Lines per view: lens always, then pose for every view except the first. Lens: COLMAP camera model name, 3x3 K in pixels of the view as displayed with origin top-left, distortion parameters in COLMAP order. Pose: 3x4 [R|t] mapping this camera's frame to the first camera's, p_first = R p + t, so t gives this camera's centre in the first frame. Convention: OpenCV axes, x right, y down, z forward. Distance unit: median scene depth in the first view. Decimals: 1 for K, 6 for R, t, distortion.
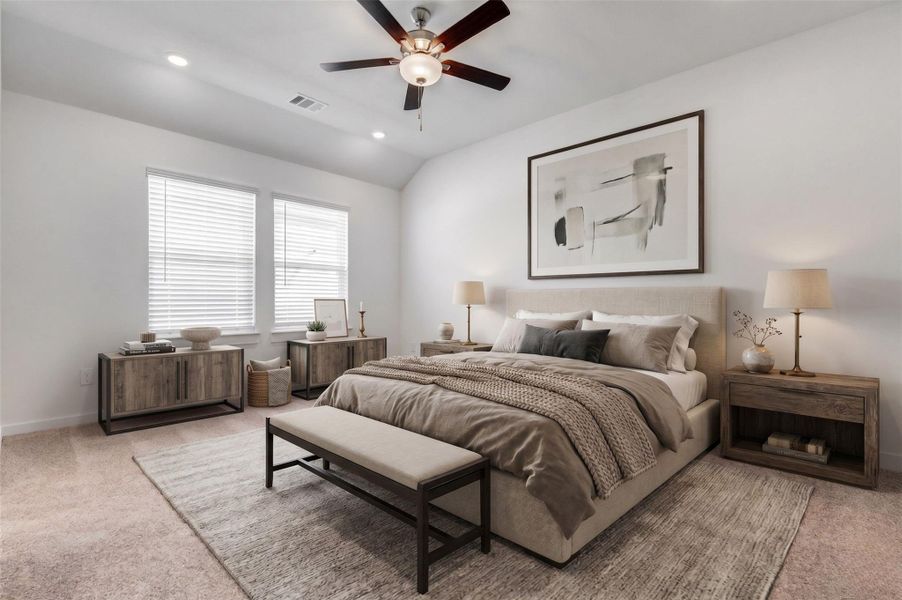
lens RADIAL K [[396.6, 0, 456.8], [0, 396.6, 303.1], [0, 0, 1]] dist [0.011891, 0.000002]
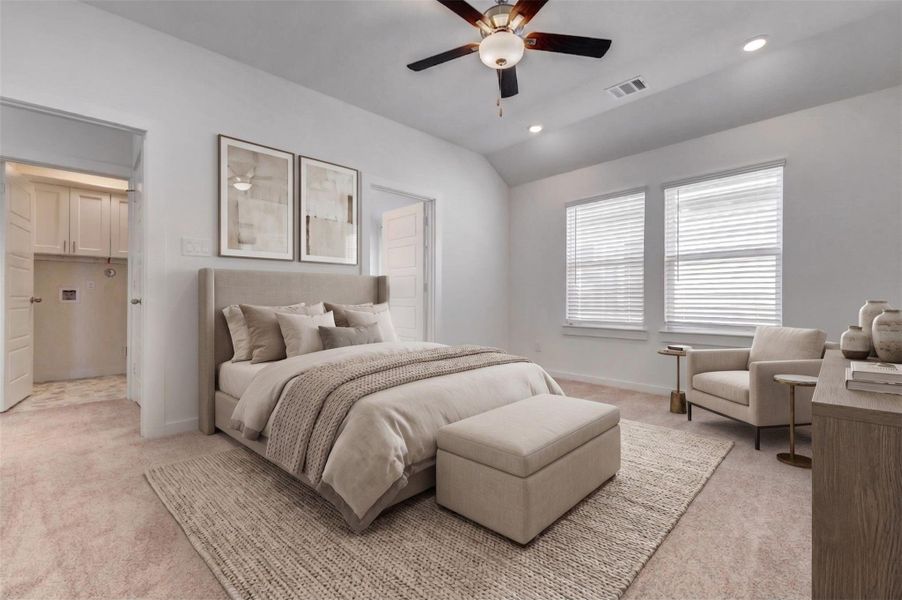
lens RADIAL K [[396.6, 0, 456.8], [0, 396.6, 303.1], [0, 0, 1]] dist [0.011891, 0.000002]
pose [[-0.051377, 0.010723, -0.998622, 0.611897], [0.000521, 0.999943, 0.010711, -0.004394], [0.998679, 0.000030, -0.051380, 0.667031]]
